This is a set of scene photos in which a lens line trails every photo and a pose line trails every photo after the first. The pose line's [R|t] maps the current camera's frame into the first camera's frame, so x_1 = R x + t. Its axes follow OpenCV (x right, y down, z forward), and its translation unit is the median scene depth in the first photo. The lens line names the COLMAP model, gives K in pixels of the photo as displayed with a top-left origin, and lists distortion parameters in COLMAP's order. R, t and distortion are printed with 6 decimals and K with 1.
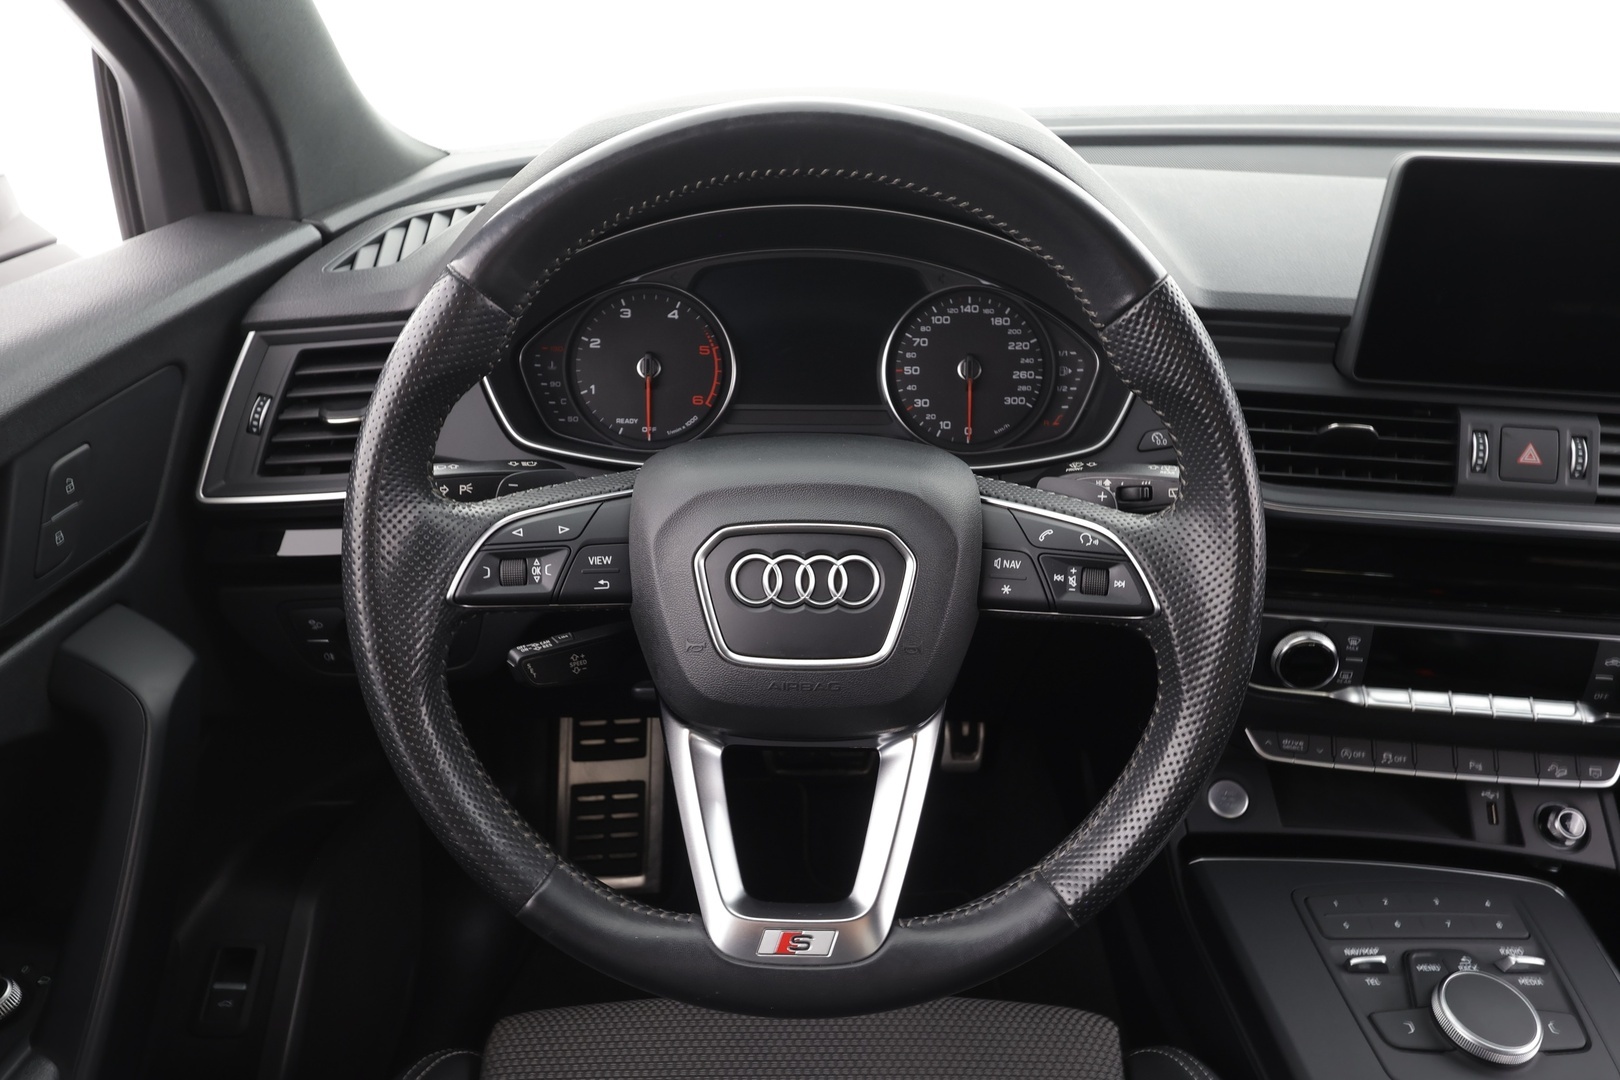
lens RADIAL K [[1053.6, 0, 809.9], [0, 1053.6, 541.8], [0, 0, 1]] dist [0.004070, 0.000634]
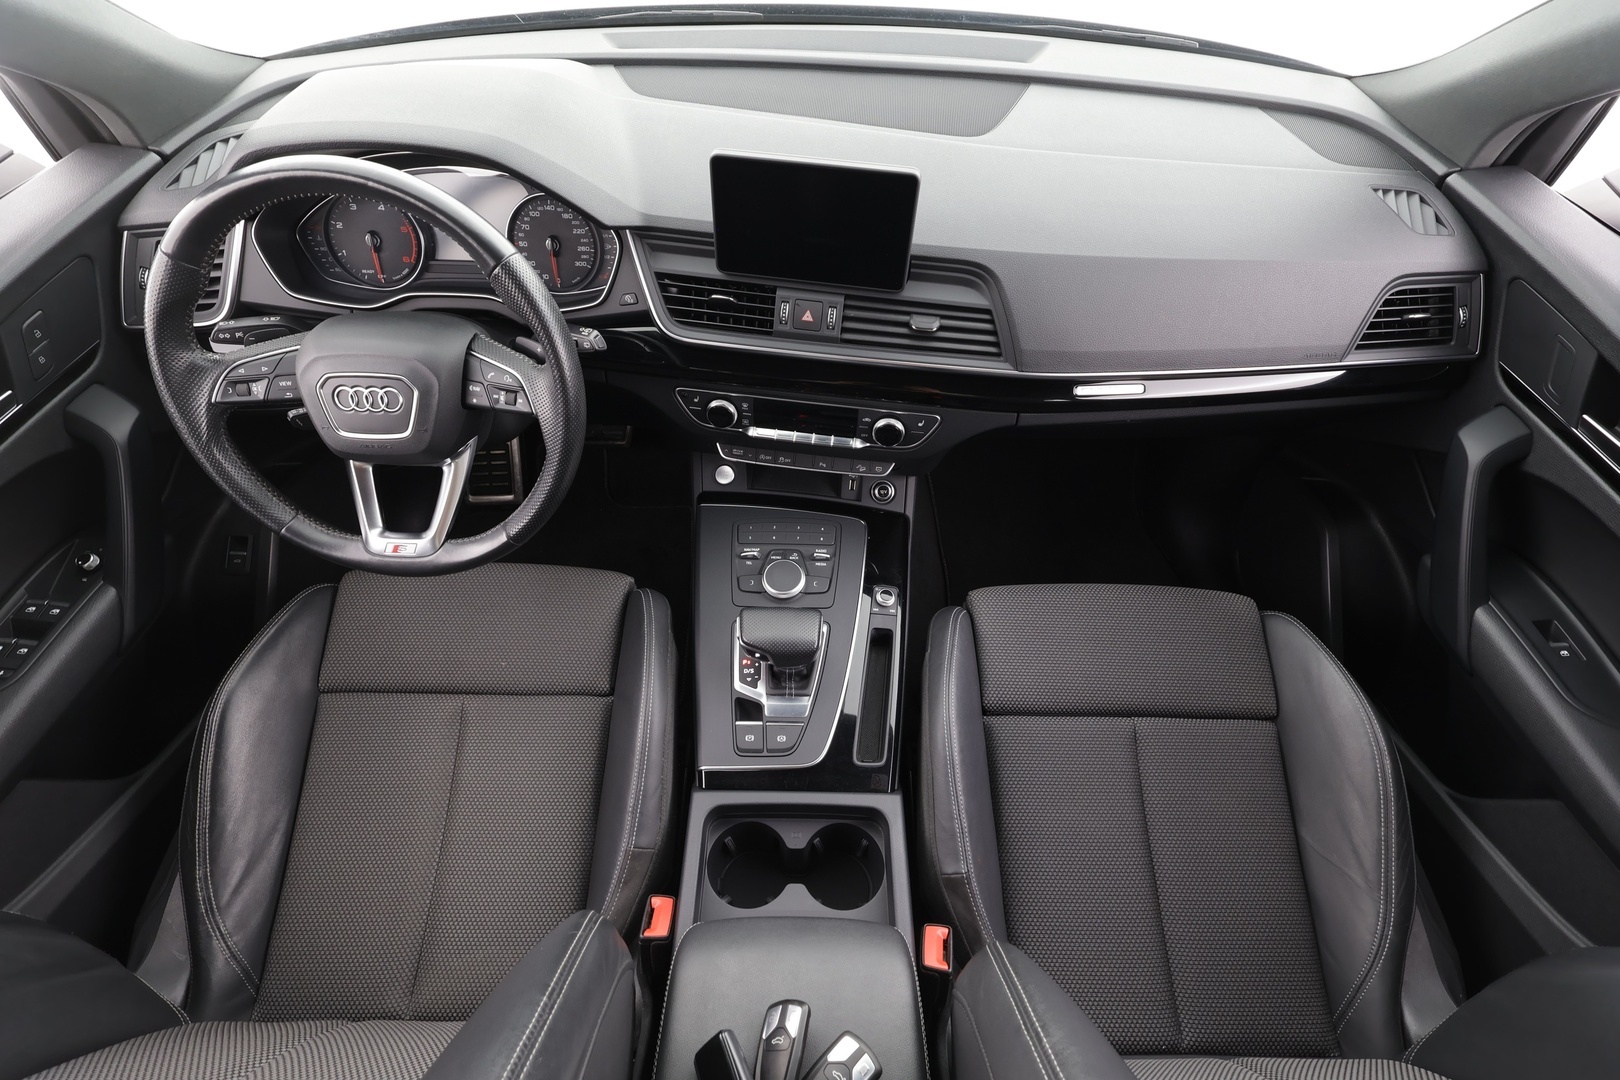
lens RADIAL K [[752.1, 0, 809.9], [0, 752.1, 542.1], [0, 0, 1]] dist [-0.002117, 0.002363]
pose [[0.999826, 0.018658, -0.000514, 0.681999], [-0.016979, 0.920599, 0.390139, -0.233747], [0.007753, -0.390062, 0.920756, -0.415035]]
